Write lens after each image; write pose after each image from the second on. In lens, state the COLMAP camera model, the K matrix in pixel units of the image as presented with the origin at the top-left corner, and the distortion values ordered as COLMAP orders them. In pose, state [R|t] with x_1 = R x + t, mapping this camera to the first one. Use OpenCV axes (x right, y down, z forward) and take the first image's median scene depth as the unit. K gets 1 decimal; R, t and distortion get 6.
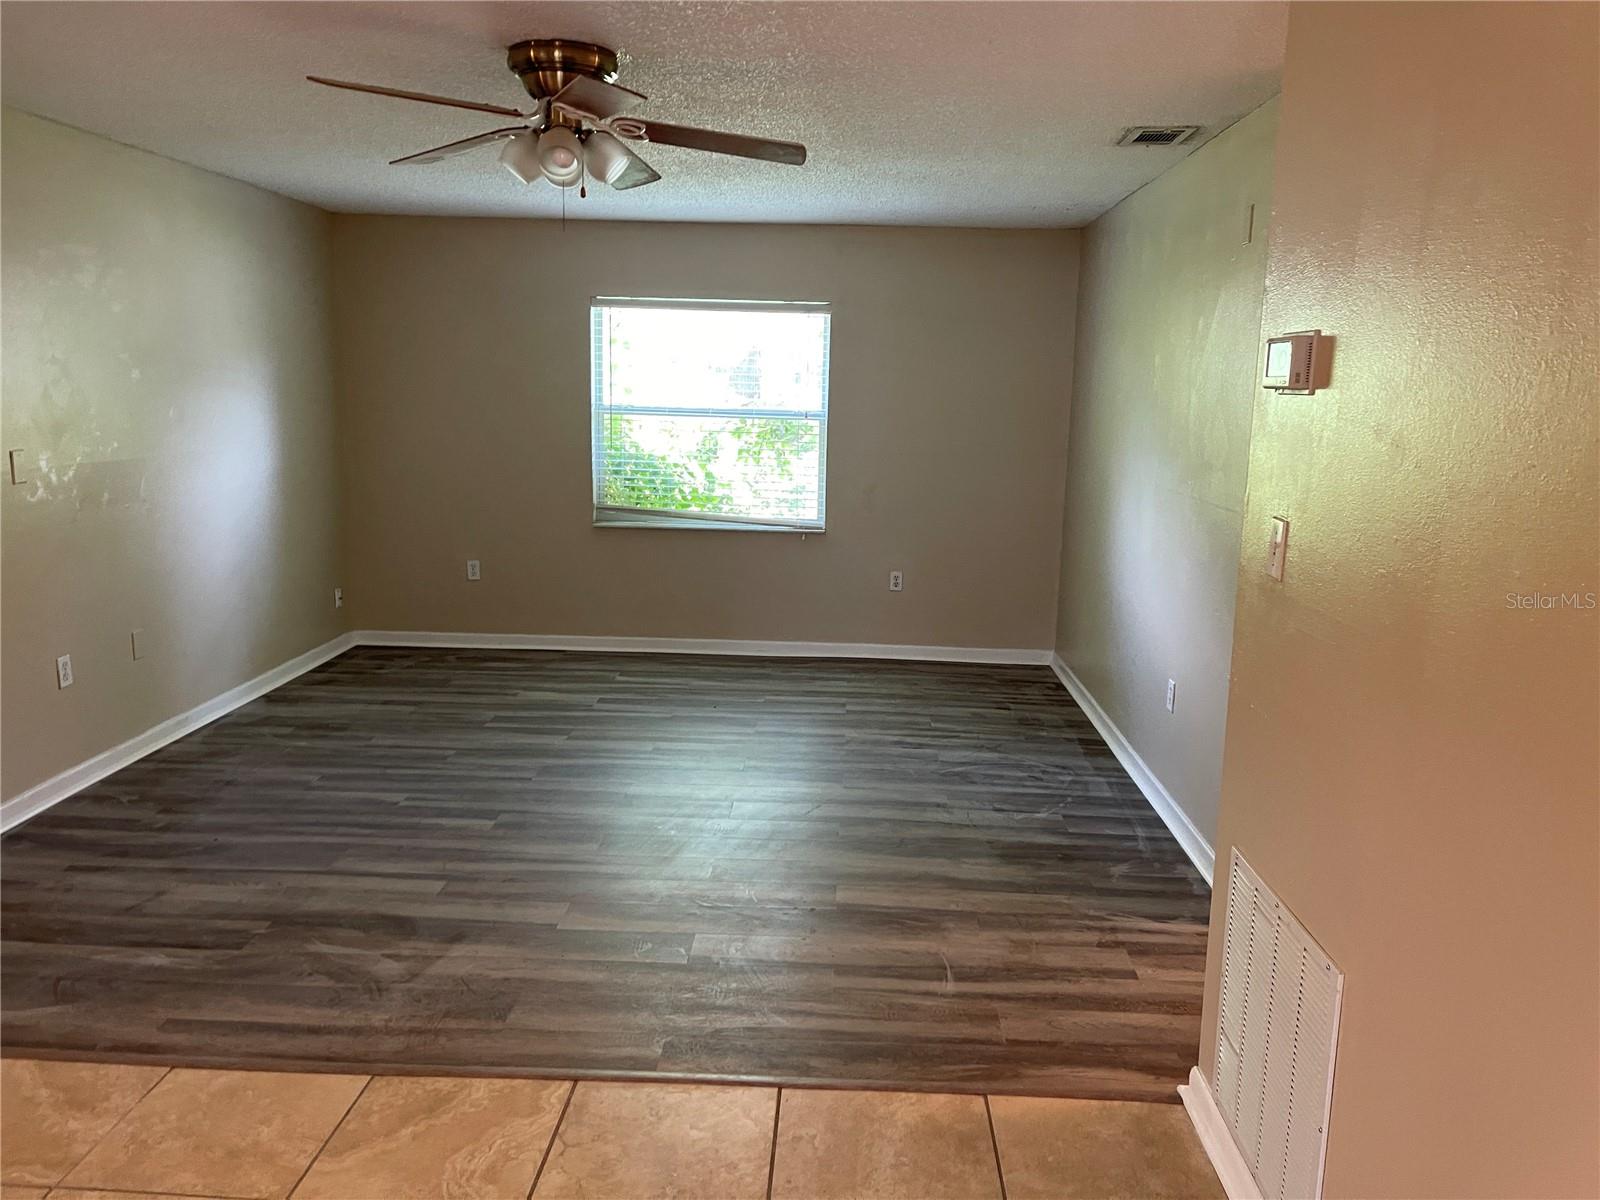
lens RADIAL K [[1210.5, 0, 805.4], [0, 1210.5, 593.3], [0, 0, 1]] dist [0.048220, -0.048137]
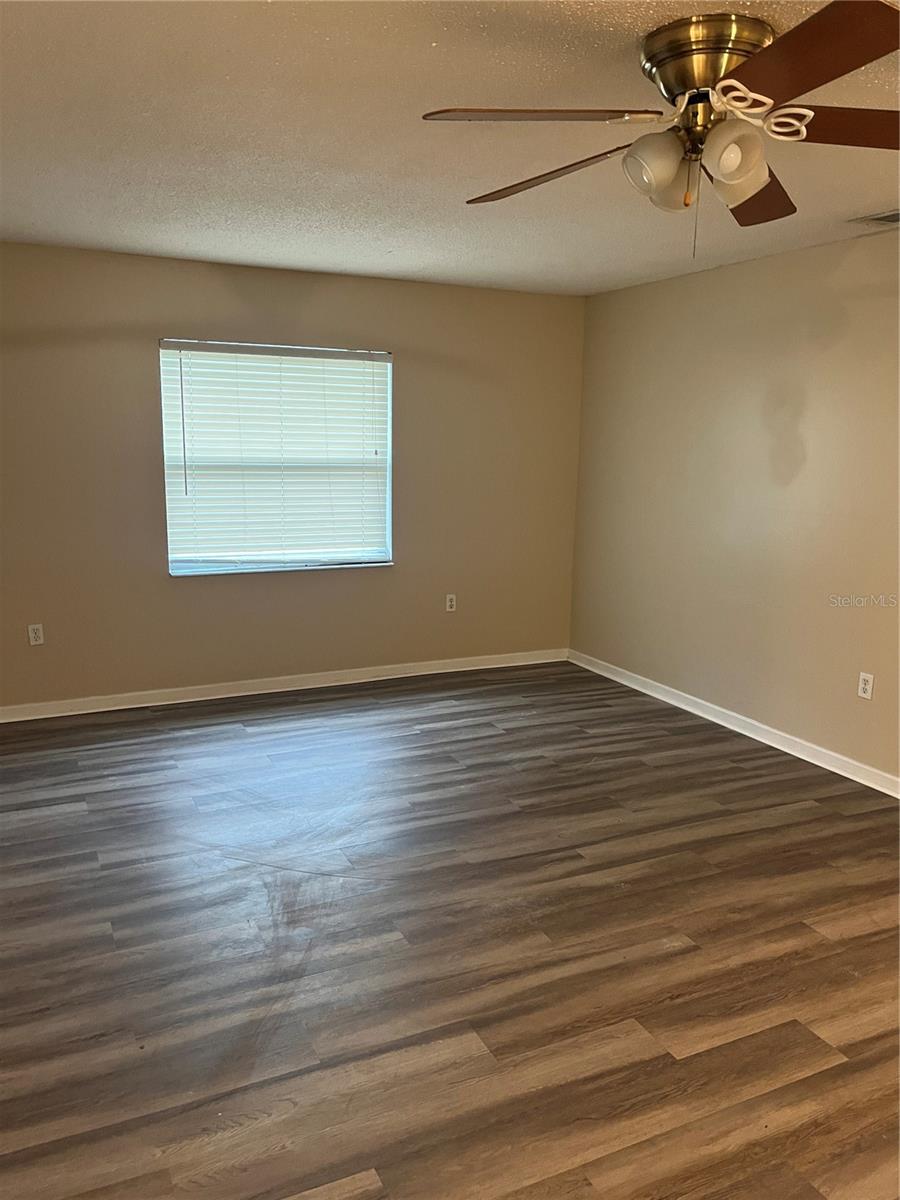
lens RADIAL K [[913.1, 0, 449.4], [0, 913.1, 607.4], [0, 0, 1]] dist [0.041810, -0.017309]
pose [[0.889394, -0.096639, 0.446810, -0.317247], [0.083704, 0.995302, 0.048653, -0.049431], [-0.449412, -0.005872, 0.893305, 0.248200]]
